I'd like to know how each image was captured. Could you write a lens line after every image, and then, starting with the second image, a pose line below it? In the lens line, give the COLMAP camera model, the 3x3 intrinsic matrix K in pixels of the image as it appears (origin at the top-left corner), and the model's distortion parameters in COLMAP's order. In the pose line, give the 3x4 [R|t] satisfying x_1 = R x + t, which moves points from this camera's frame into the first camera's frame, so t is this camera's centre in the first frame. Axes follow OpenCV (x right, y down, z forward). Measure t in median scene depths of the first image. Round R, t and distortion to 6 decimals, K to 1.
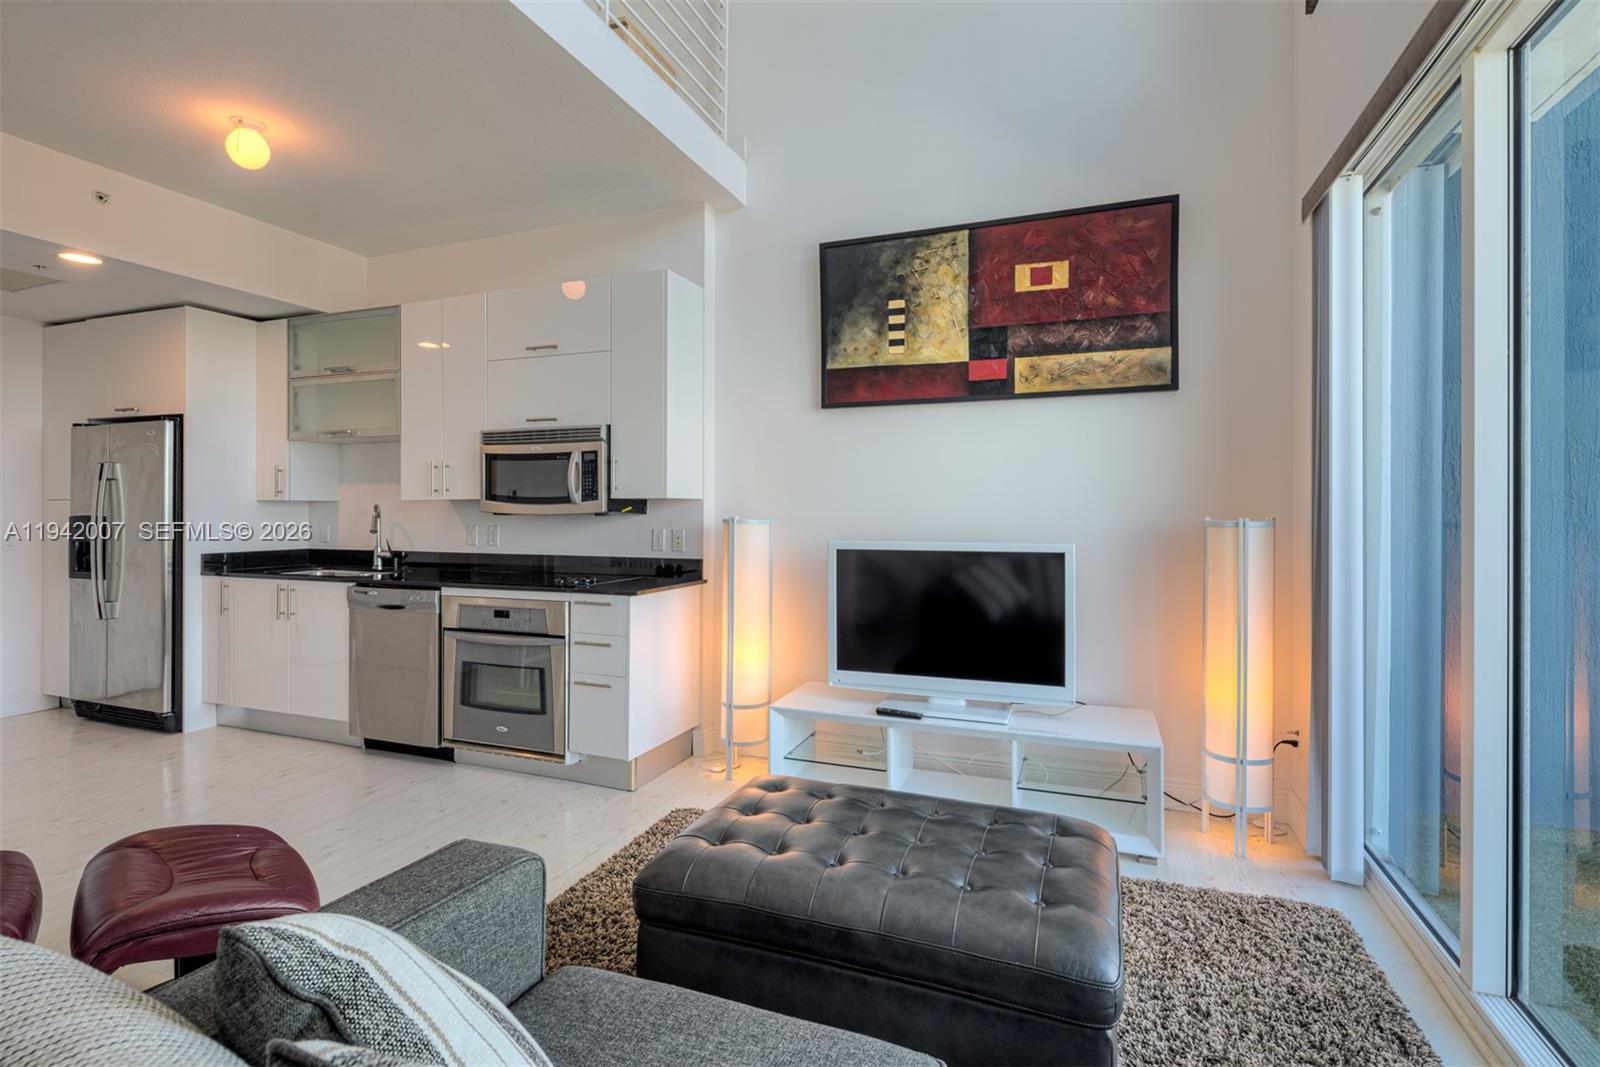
lens RADIAL K [[782.2, 0, 785.4], [0, 782.2, 501.8], [0, 0, 1]] dist [0.024110, -0.007897]
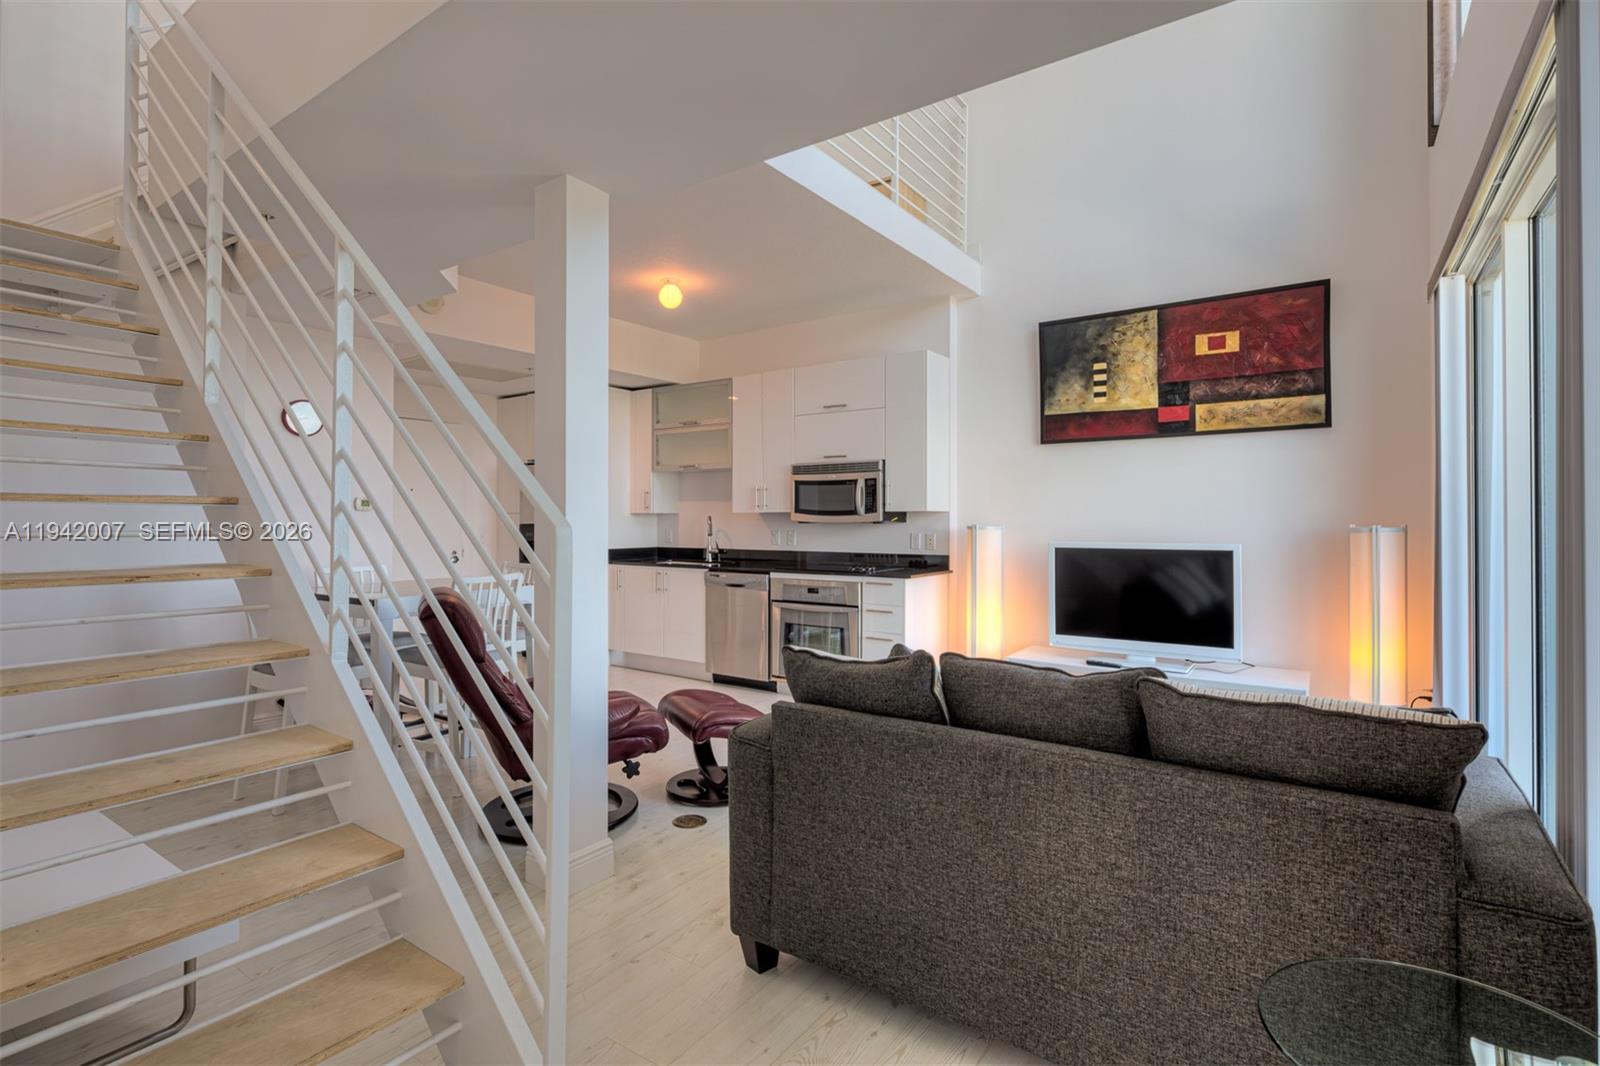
lens RADIAL K [[782.2, 0, 787.7], [0, 782.2, 507.3], [0, 0, 1]] dist [0.024110, -0.007897]
pose [[0.972654, -0.004824, -0.232207, -0.067616], [0.003816, 0.999981, -0.004789, -0.006040], [0.232226, 0.003772, 0.972655, -0.437566]]
